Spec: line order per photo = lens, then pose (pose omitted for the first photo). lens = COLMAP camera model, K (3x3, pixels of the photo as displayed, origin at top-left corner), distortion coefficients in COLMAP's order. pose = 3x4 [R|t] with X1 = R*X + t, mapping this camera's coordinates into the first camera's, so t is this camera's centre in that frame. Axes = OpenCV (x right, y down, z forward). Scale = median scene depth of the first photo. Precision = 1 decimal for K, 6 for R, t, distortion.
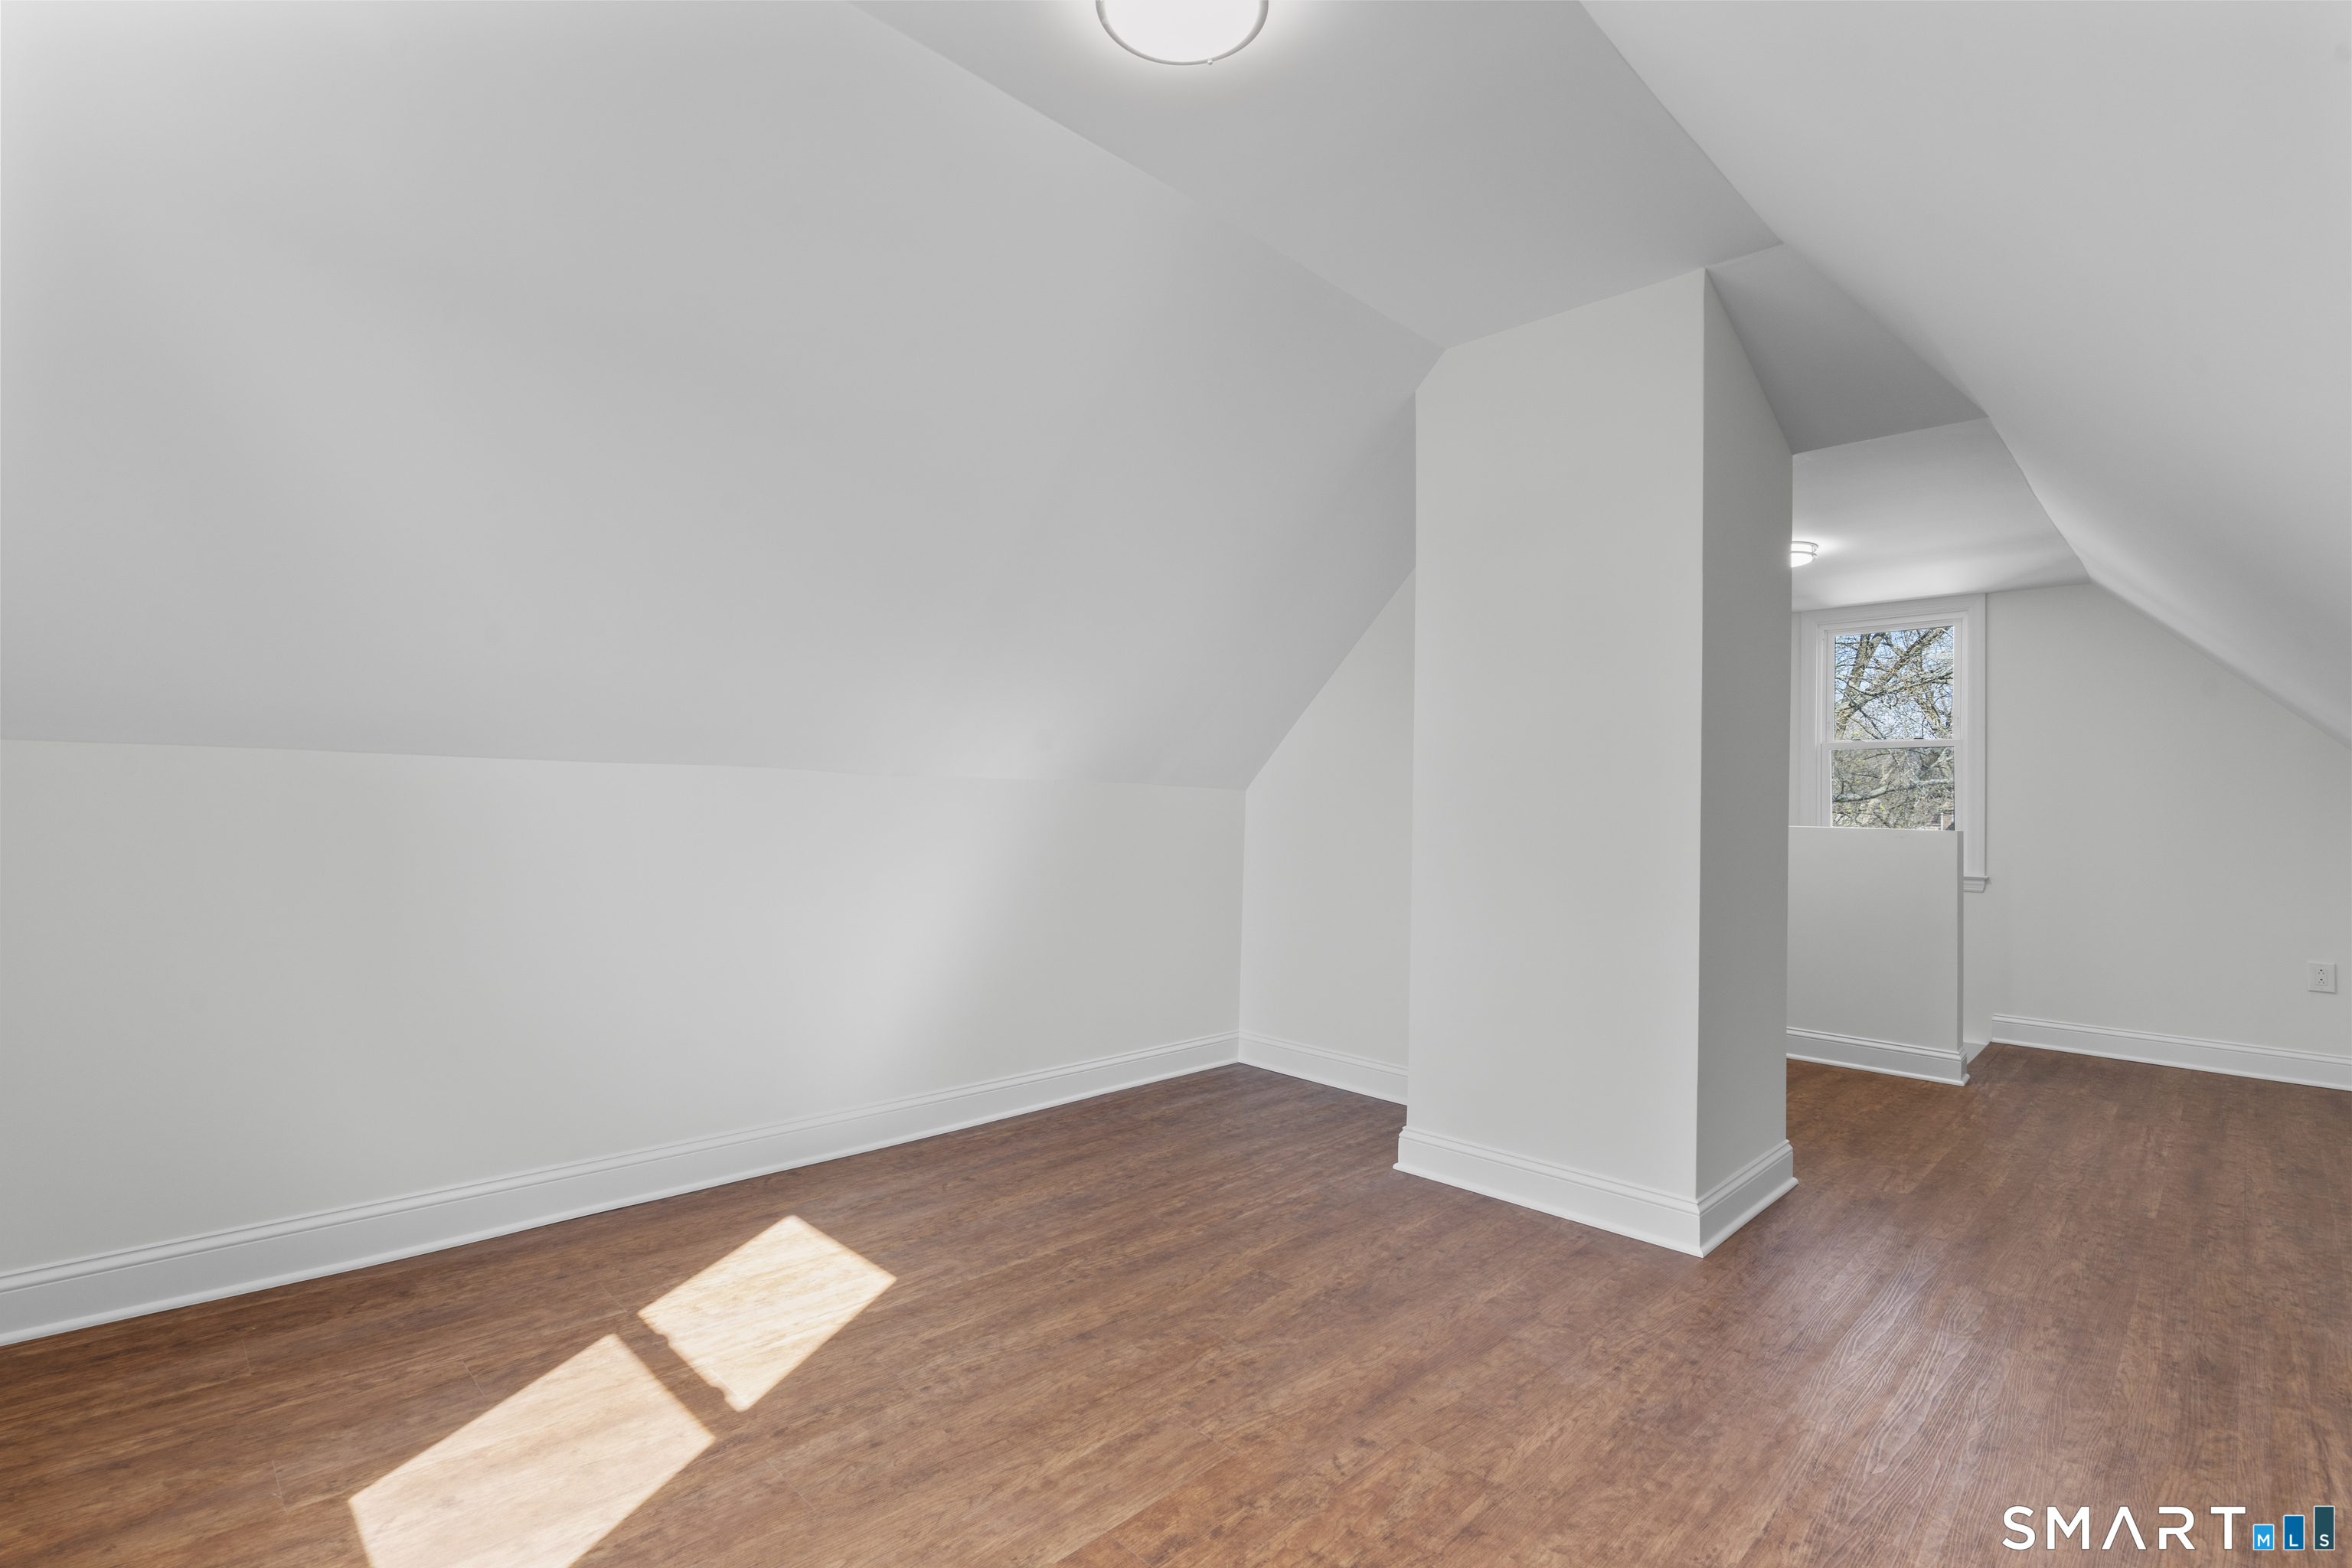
lens RADIAL K [[1073.1, 0, 1175.3], [0, 1073.1, 783.4], [0, 0, 1]] dist [-0.003940, 0.002242]
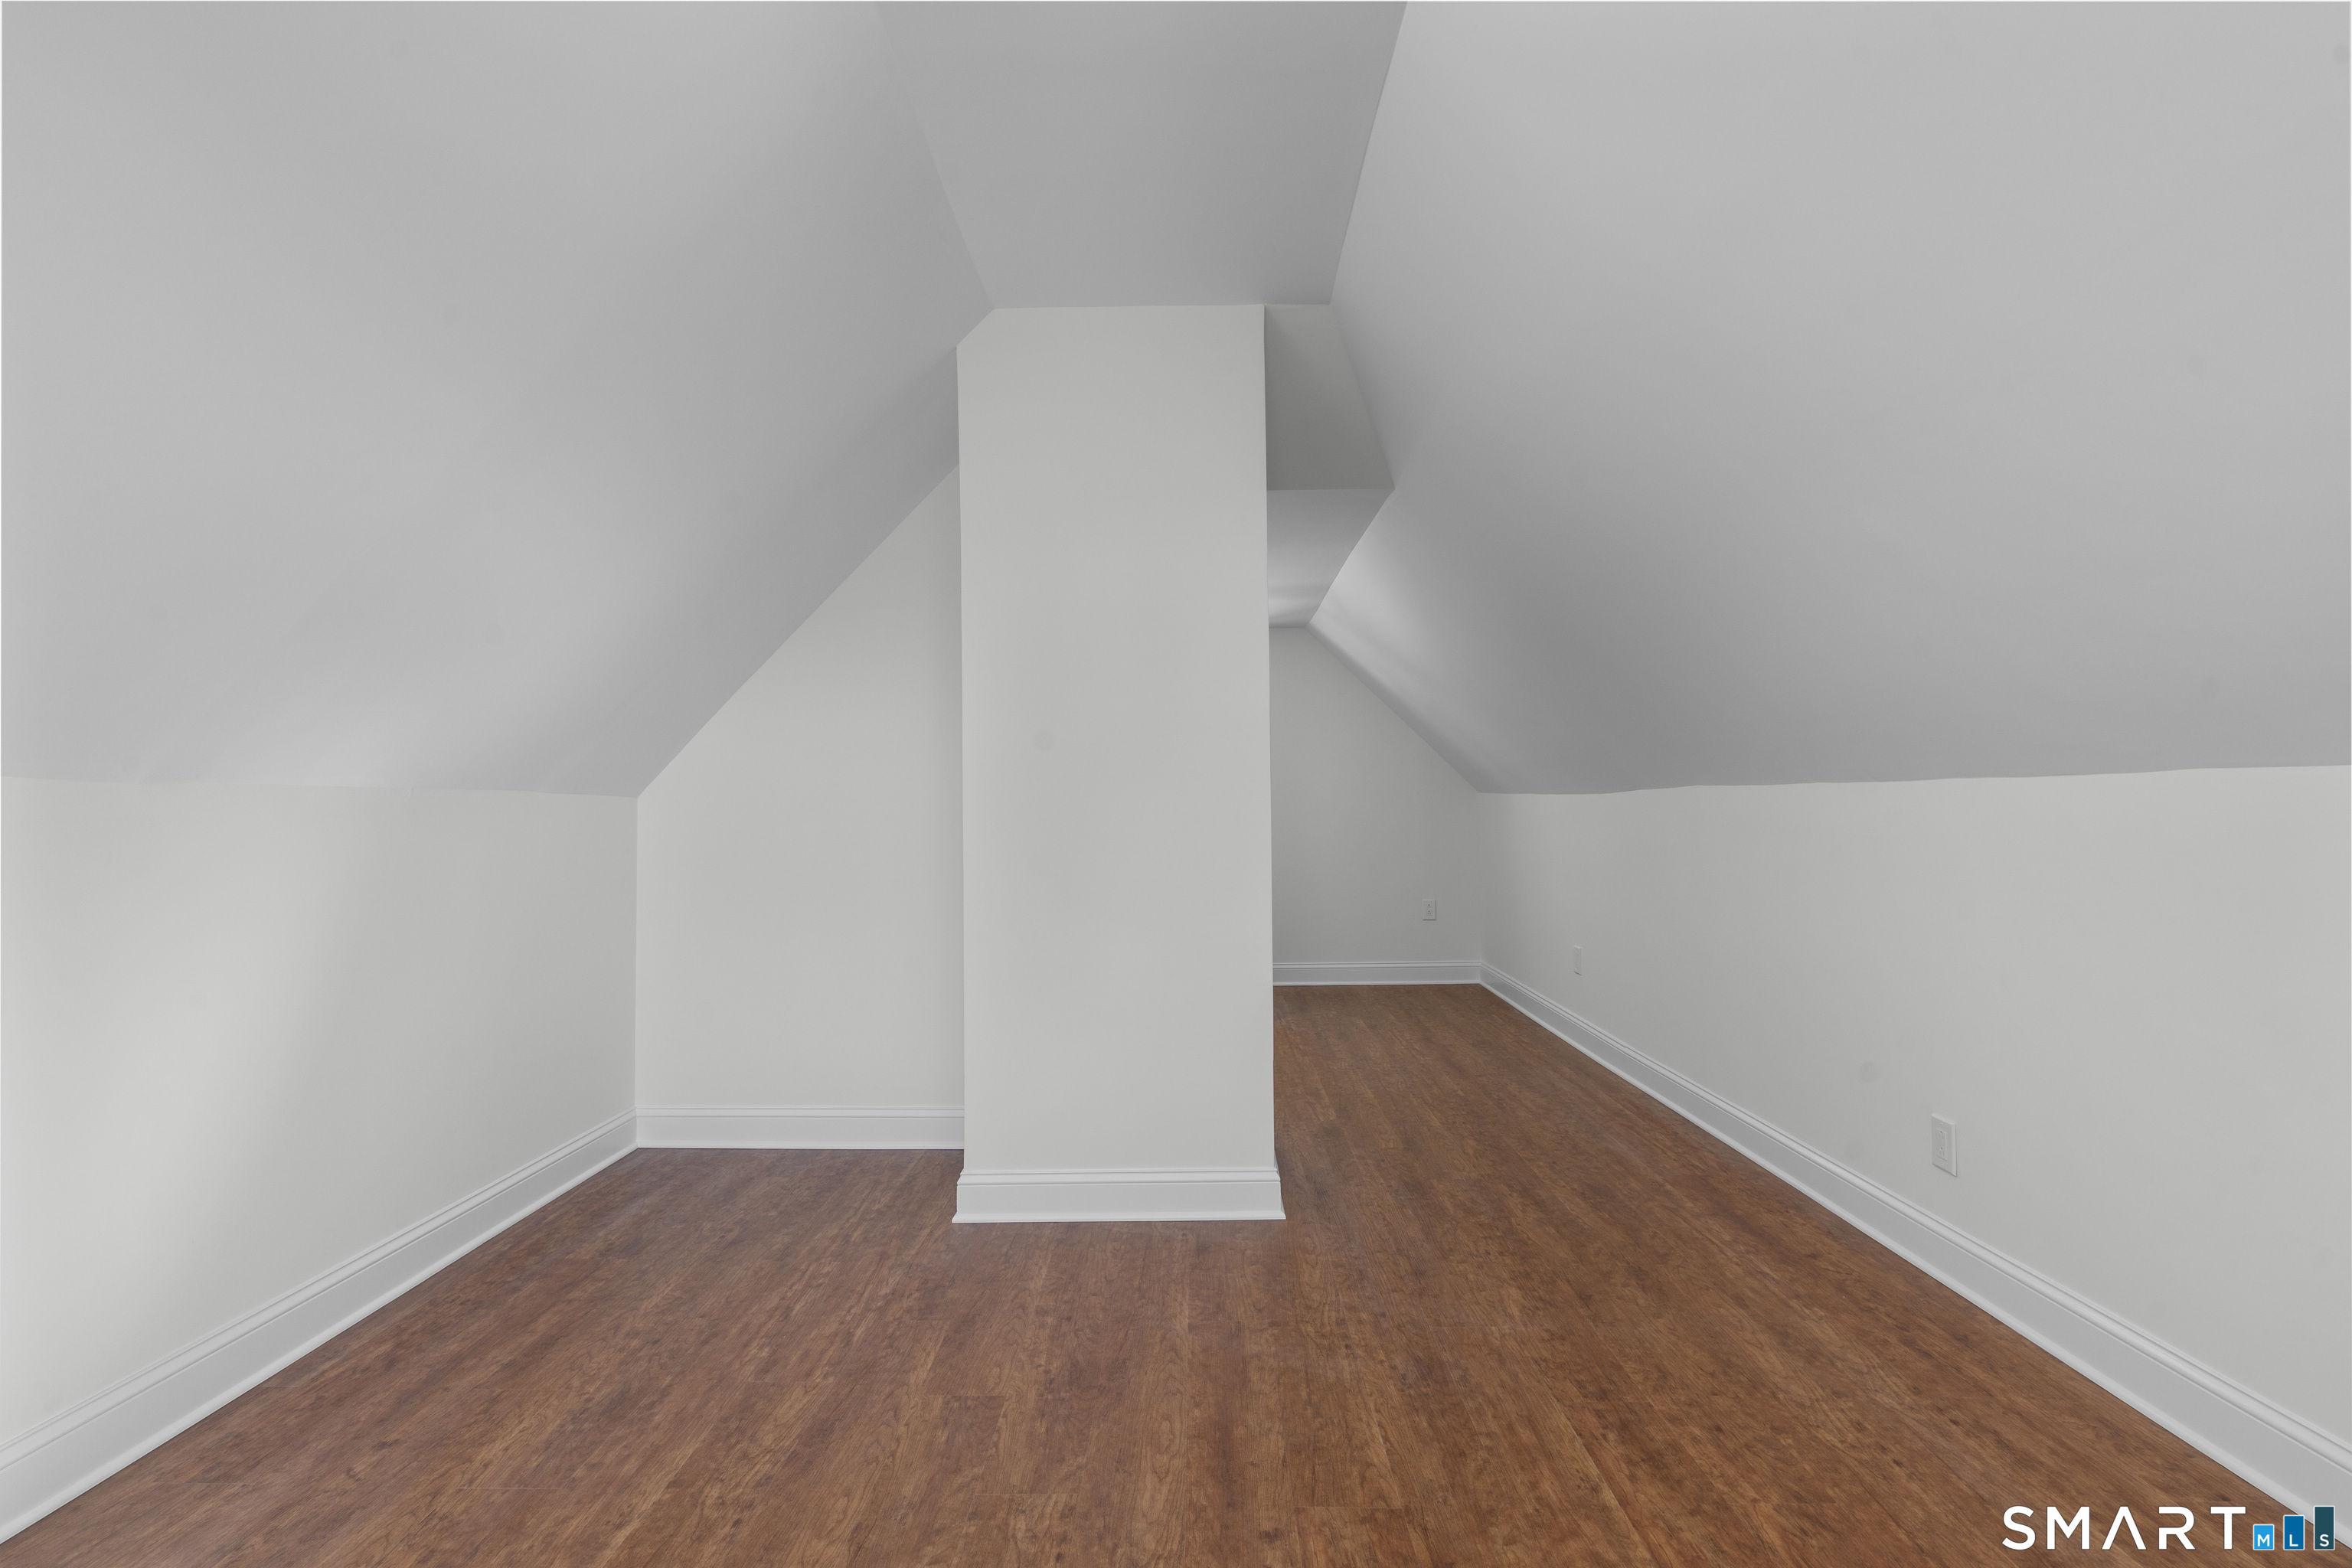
lens RADIAL K [[1073.1, 0, 1173.3], [0, 1073.1, 792.0], [0, 0, 1]] dist [-0.003940, 0.002242]
pose [[0.720013, -0.015743, 0.693782, -0.273051], [0.010621, 0.999876, 0.011667, -0.003834], [-0.693879, -0.001032, 0.720091, 0.238656]]
